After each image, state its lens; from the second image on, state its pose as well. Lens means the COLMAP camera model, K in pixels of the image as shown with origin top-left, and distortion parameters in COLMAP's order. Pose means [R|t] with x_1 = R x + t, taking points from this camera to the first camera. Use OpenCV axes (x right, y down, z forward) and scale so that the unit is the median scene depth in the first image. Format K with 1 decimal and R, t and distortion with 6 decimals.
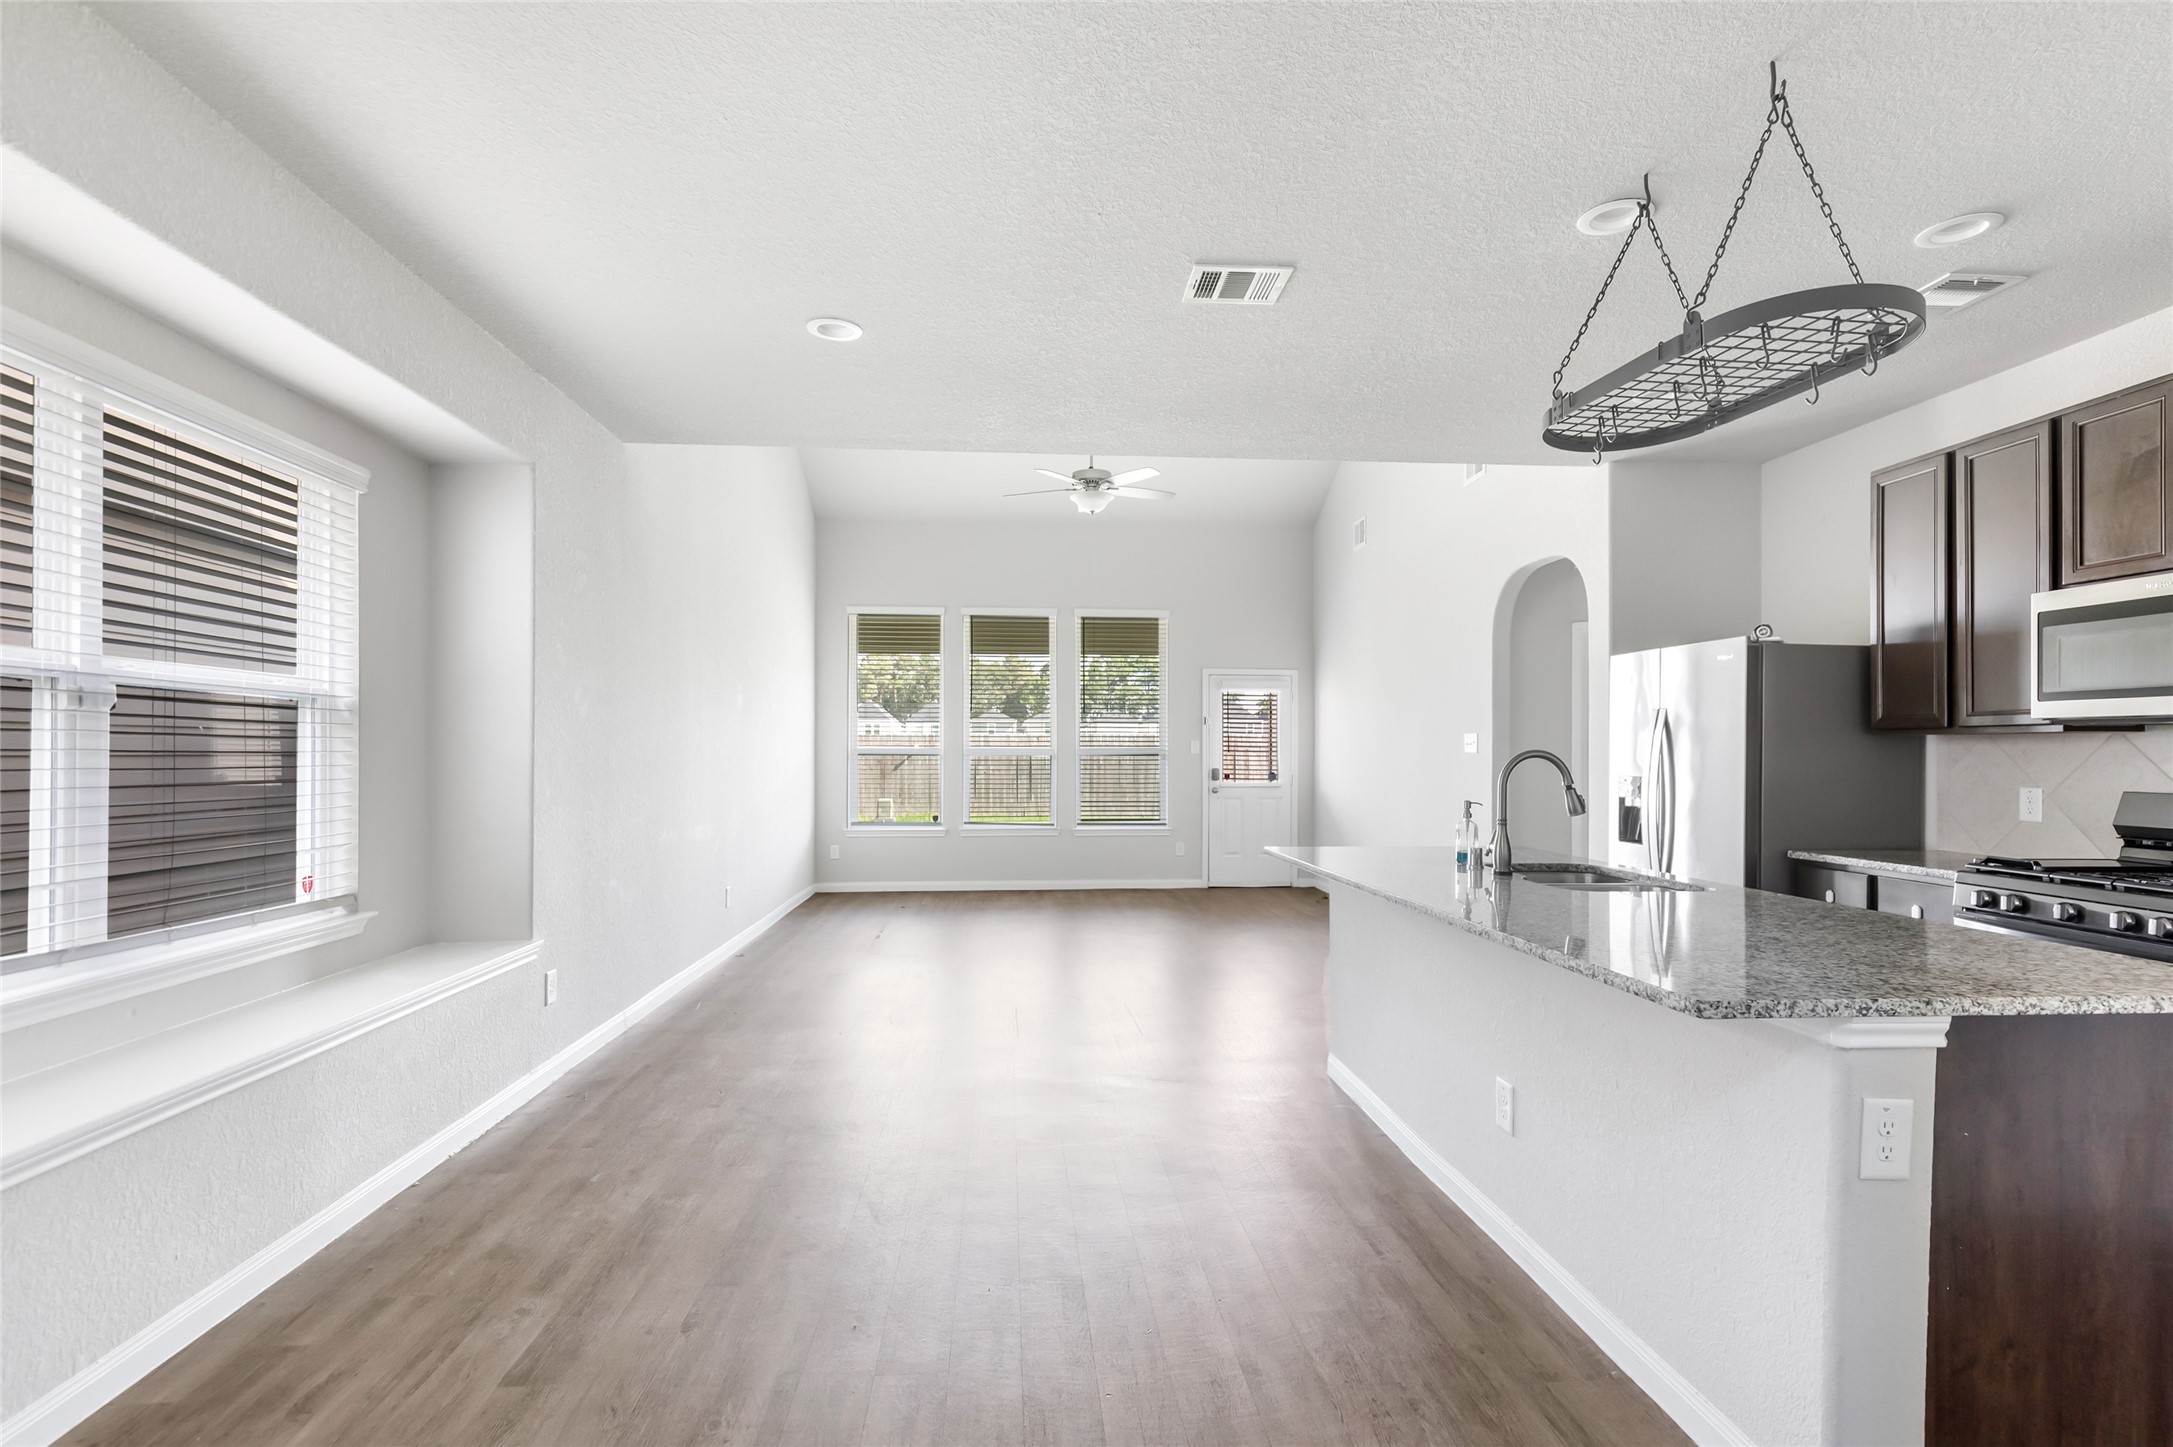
lens RADIAL K [[1022.4, 0, 1117.7], [0, 1022.4, 740.4], [0, 0, 1]] dist [0.009263, -0.005171]
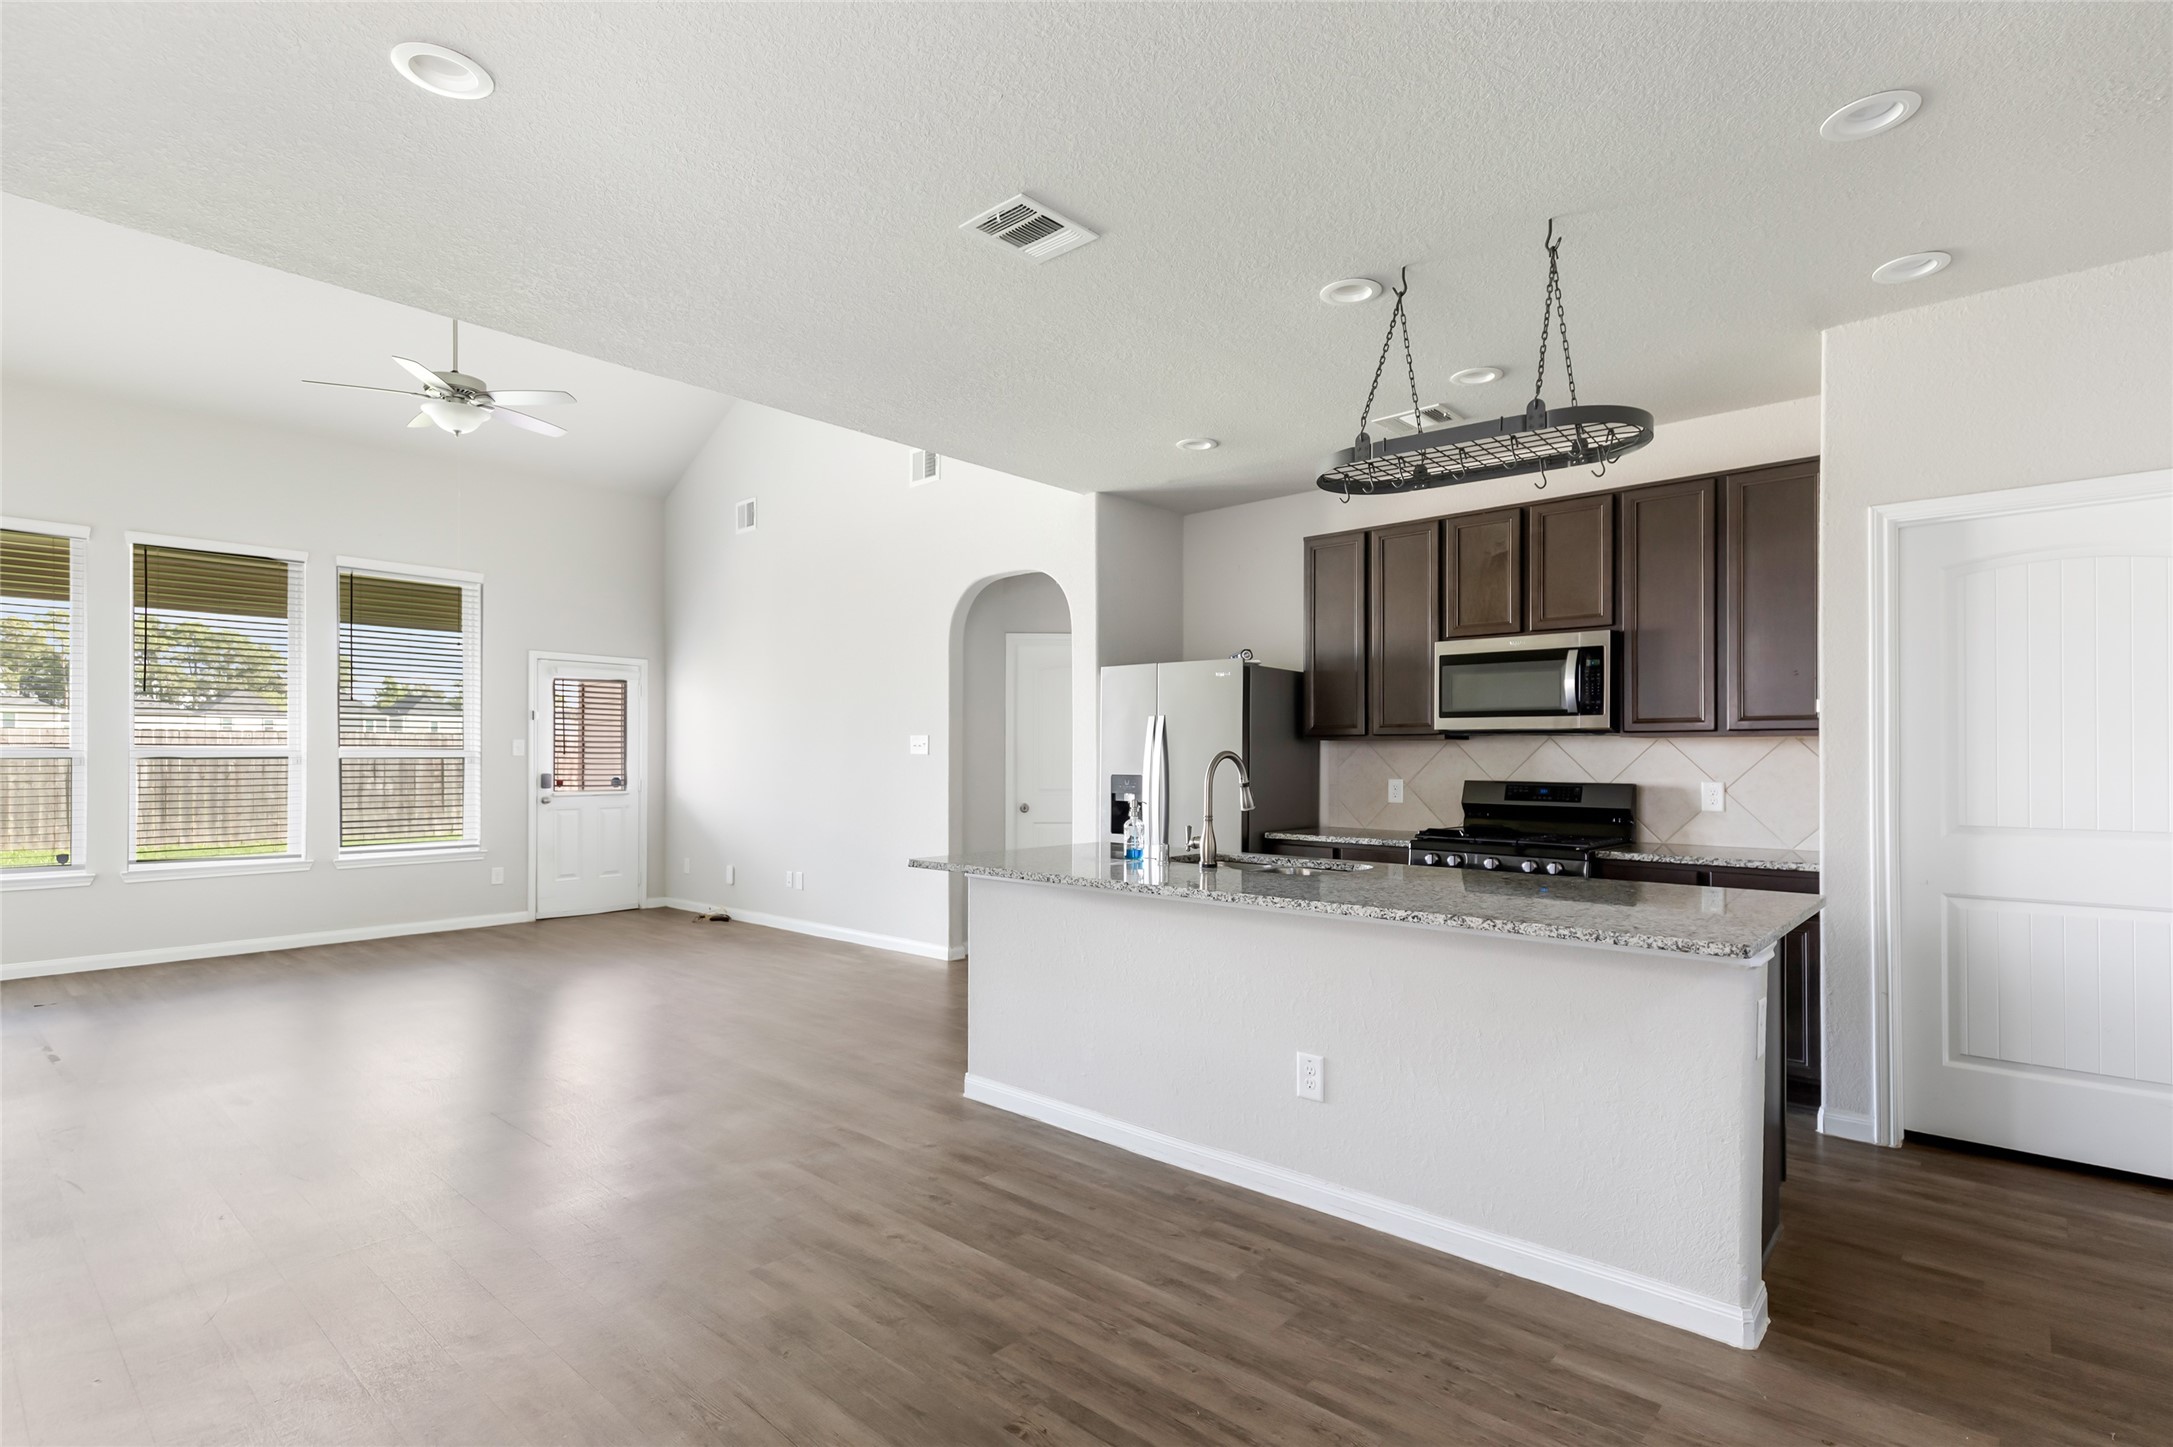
lens RADIAL K [[1022.4, 0, 1098.0], [0, 1022.4, 748.9], [0, 0, 1]] dist [0.009263, -0.005171]
pose [[0.730257, 0.002380, 0.683168, -0.331129], [-0.007070, 0.999967, 0.004073, 0.002124], [-0.683135, -0.007804, 0.730250, 0.223063]]
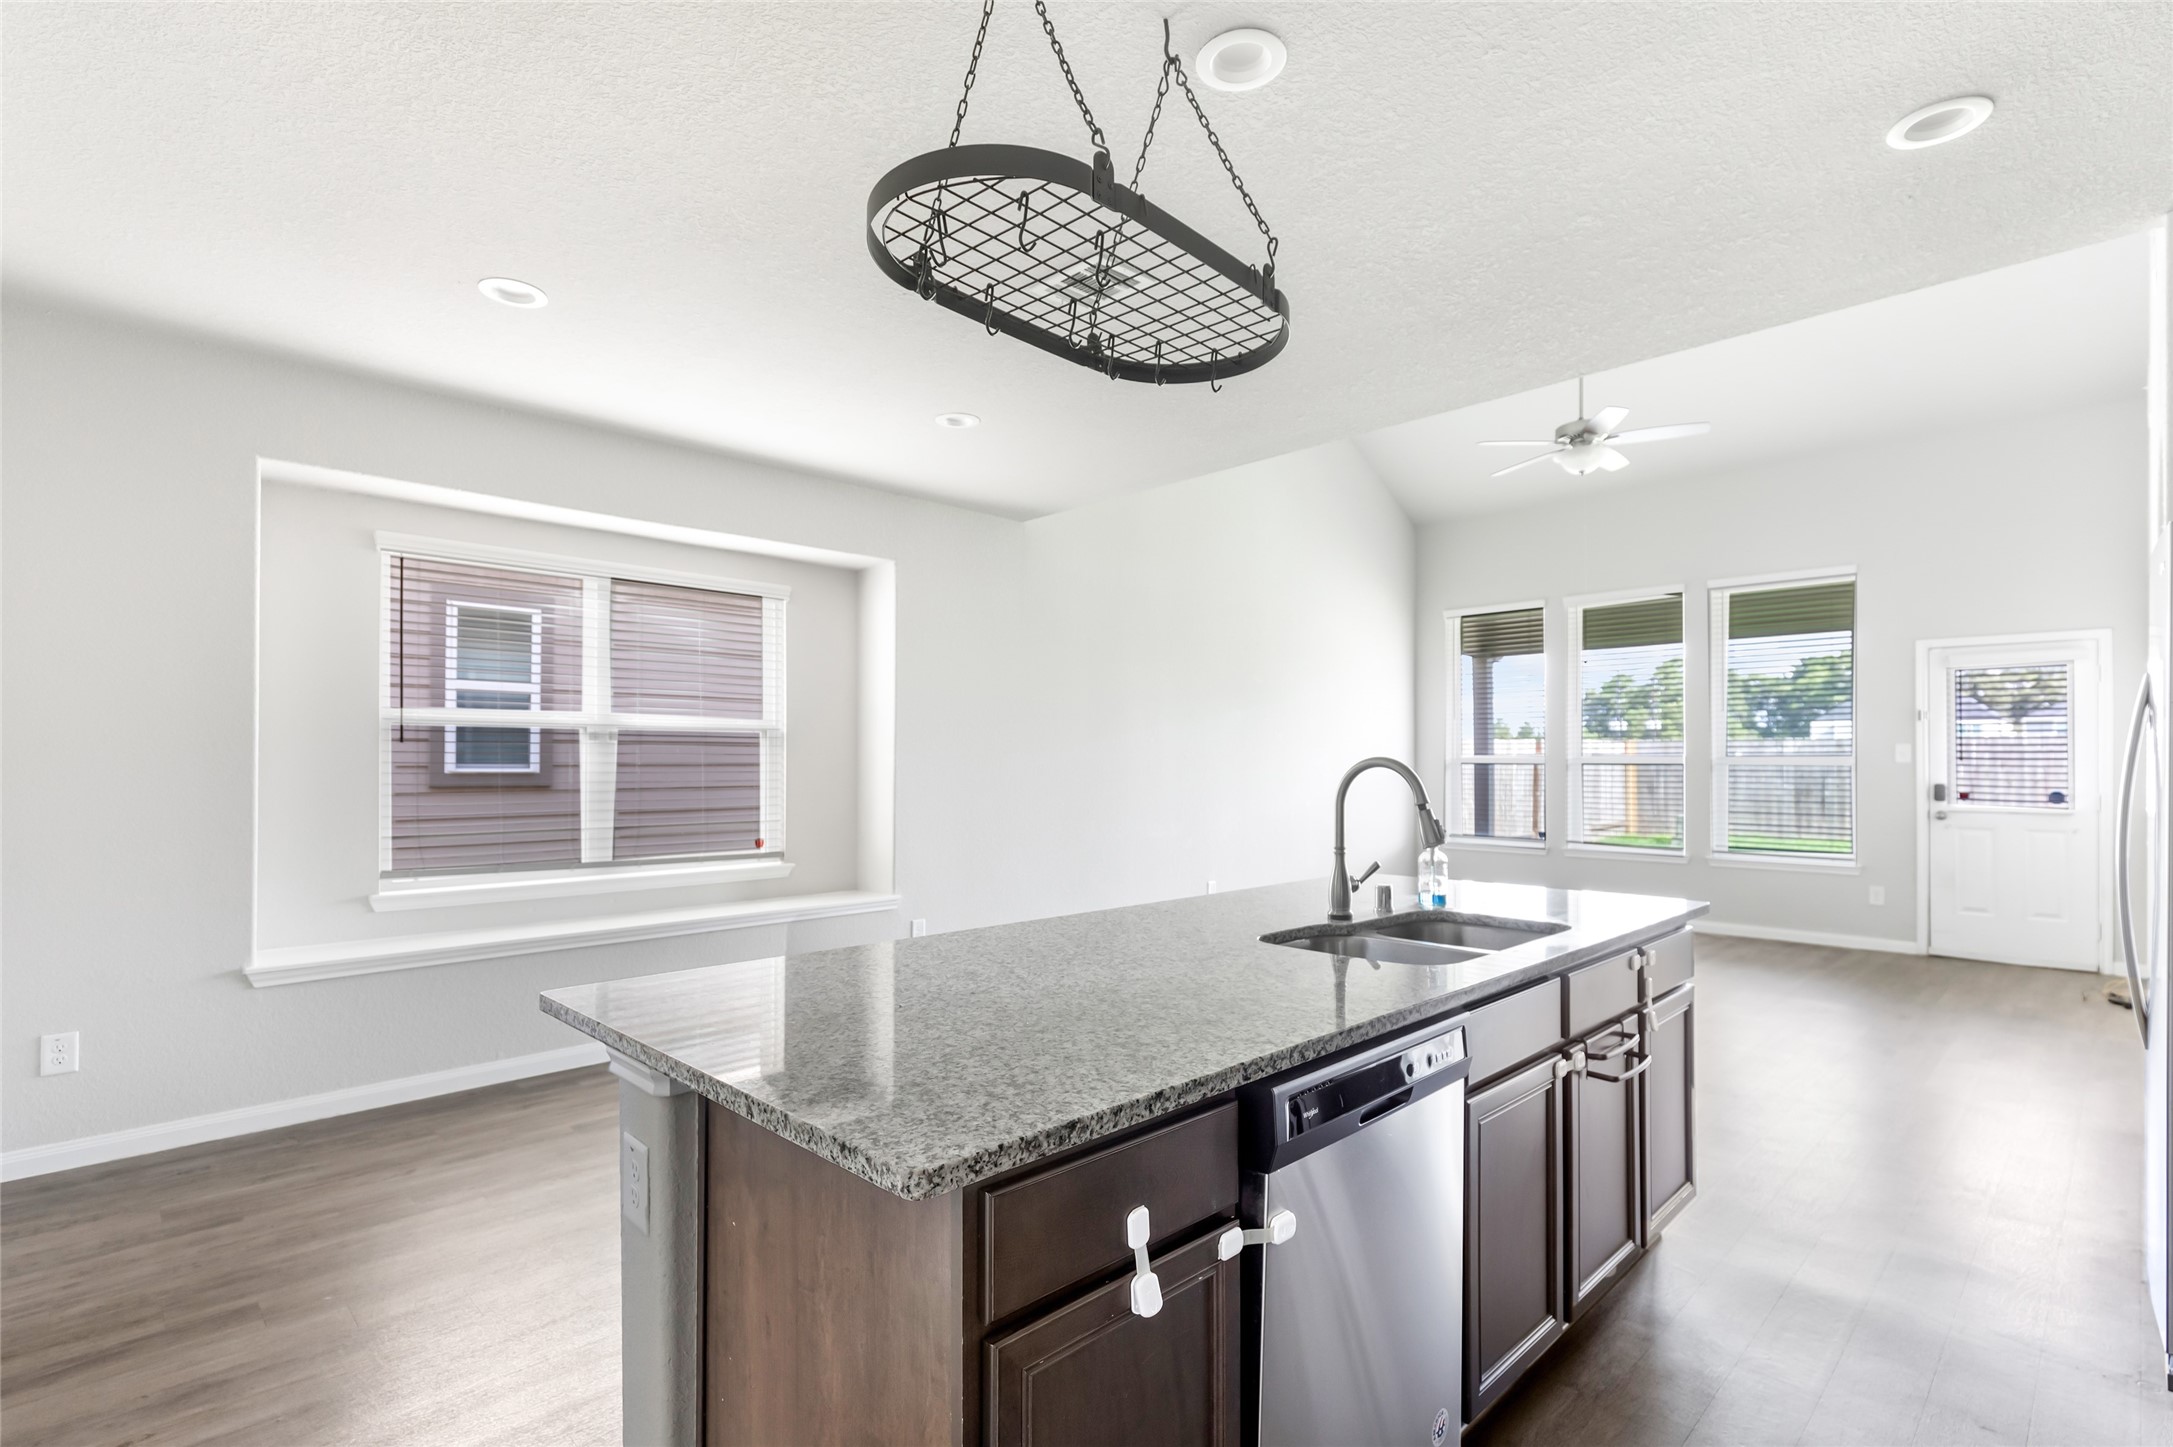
lens RADIAL K [[1022.4, 0, 1099.8], [0, 1022.4, 755.2], [0, 0, 1]] dist [0.009263, -0.005171]
pose [[0.635098, -0.008451, -0.772385, 0.627522], [0.011355, 0.999934, -0.001605, 0.006368], [0.772348, -0.007751, 0.635153, 0.282708]]
